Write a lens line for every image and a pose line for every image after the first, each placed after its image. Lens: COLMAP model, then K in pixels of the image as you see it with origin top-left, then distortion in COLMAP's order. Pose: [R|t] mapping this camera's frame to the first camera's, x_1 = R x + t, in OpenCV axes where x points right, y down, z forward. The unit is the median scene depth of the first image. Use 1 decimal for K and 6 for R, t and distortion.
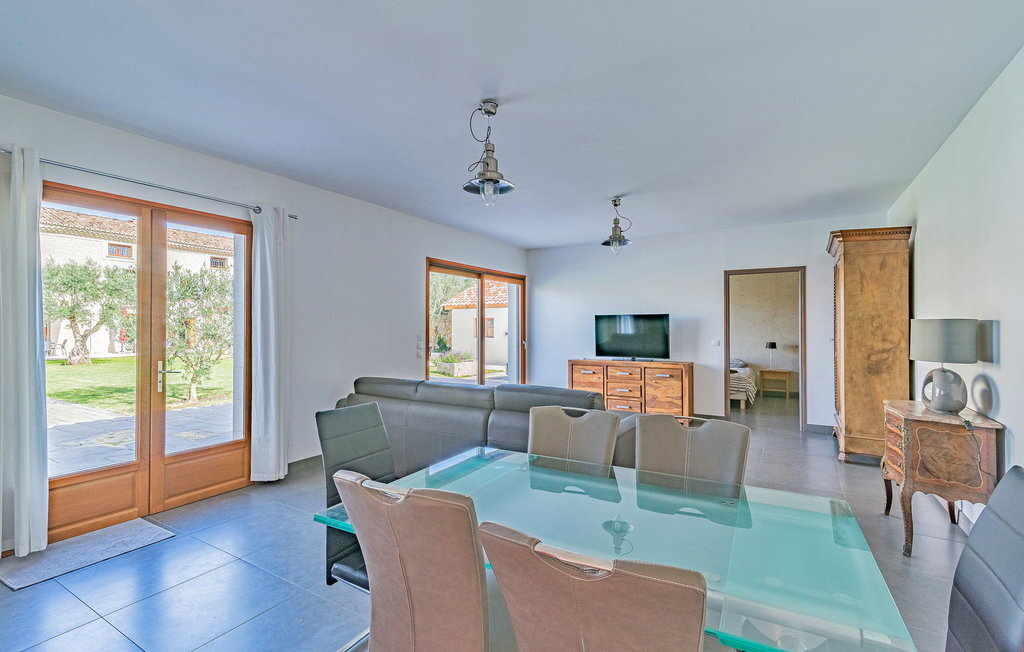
lens RADIAL K [[463.8, 0, 512.0], [0, 463.8, 326.0], [0, 0, 1]] dist [0.023061, 0.000083]
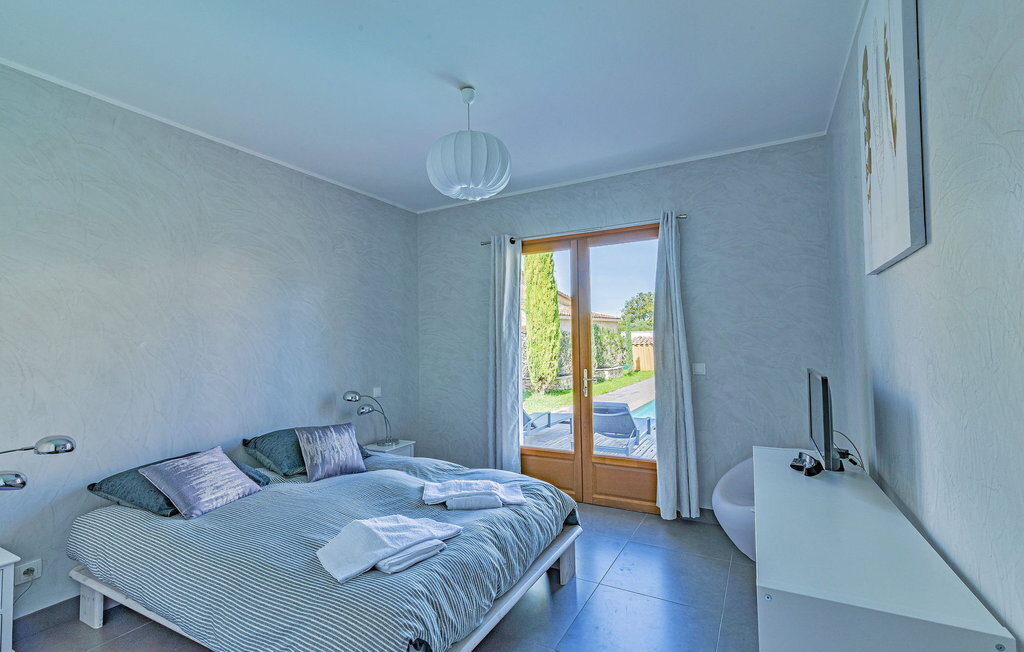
lens RADIAL K [[463.8, 0, 512.0], [0, 463.8, 326.0], [0, 0, 1]] dist [0.023061, 0.000083]
pose [[0.068158, -0.032195, -0.997155, 0.375816], [0.024573, 0.999230, -0.030582, -0.000974], [0.997372, -0.022419, 0.068897, 0.766466]]
